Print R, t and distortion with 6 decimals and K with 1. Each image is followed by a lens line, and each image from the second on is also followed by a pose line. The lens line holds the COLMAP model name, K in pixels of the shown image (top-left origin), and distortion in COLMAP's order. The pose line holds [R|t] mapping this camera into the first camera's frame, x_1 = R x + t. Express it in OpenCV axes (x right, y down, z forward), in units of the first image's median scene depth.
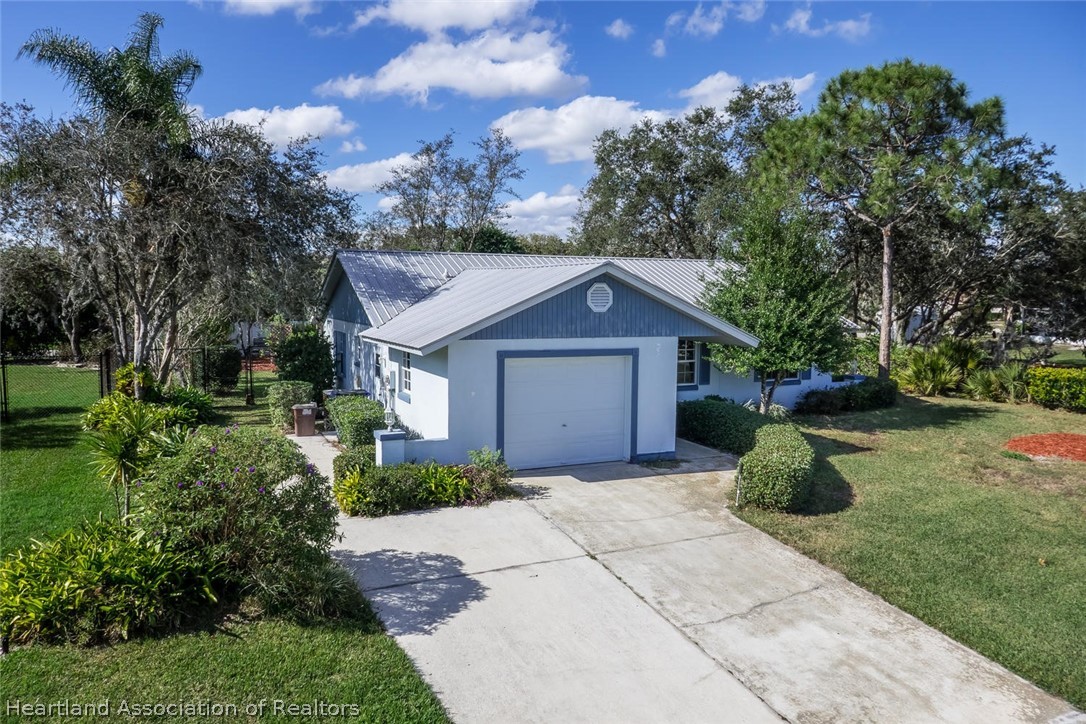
lens RADIAL K [[677.9, 0, 547.7], [0, 677.9, 353.2], [0, 0, 1]] dist [-0.040632, 0.014693]
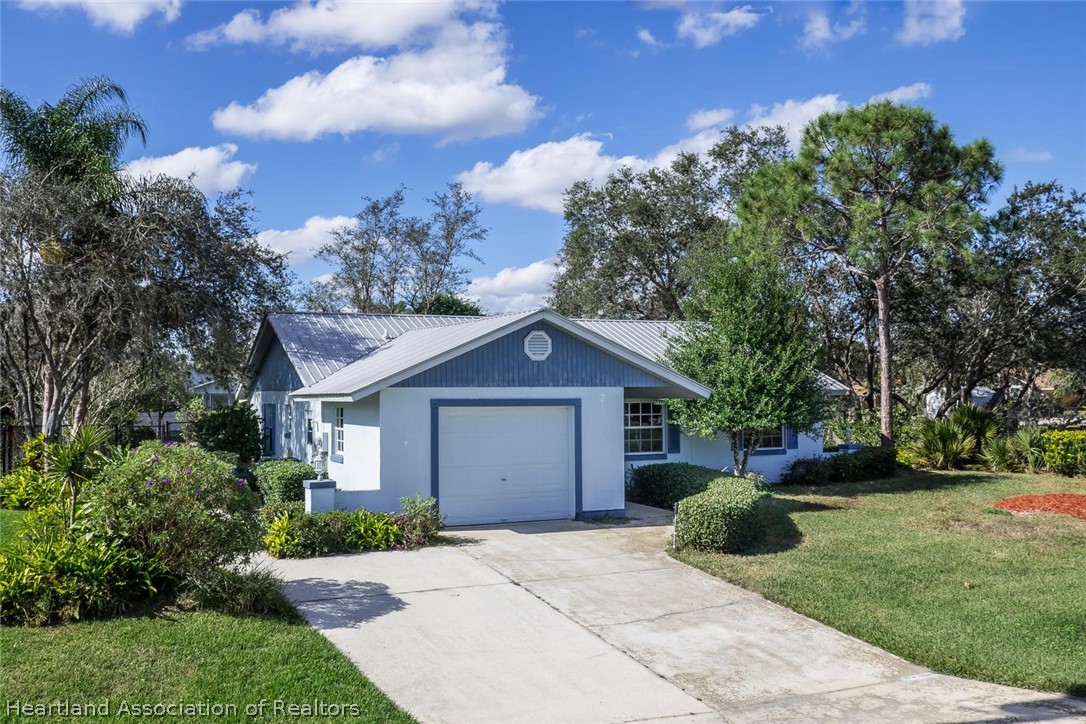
lens RADIAL K [[867.1, 0, 537.7], [0, 867.1, 368.9], [0, 0, 1]] dist [-0.053703, 0.017655]
pose [[0.999844, -0.016508, 0.006304, 0.056786], [0.017101, 0.993784, -0.110007, 0.073672], [-0.004448, 0.110098, 0.993911, -0.193481]]
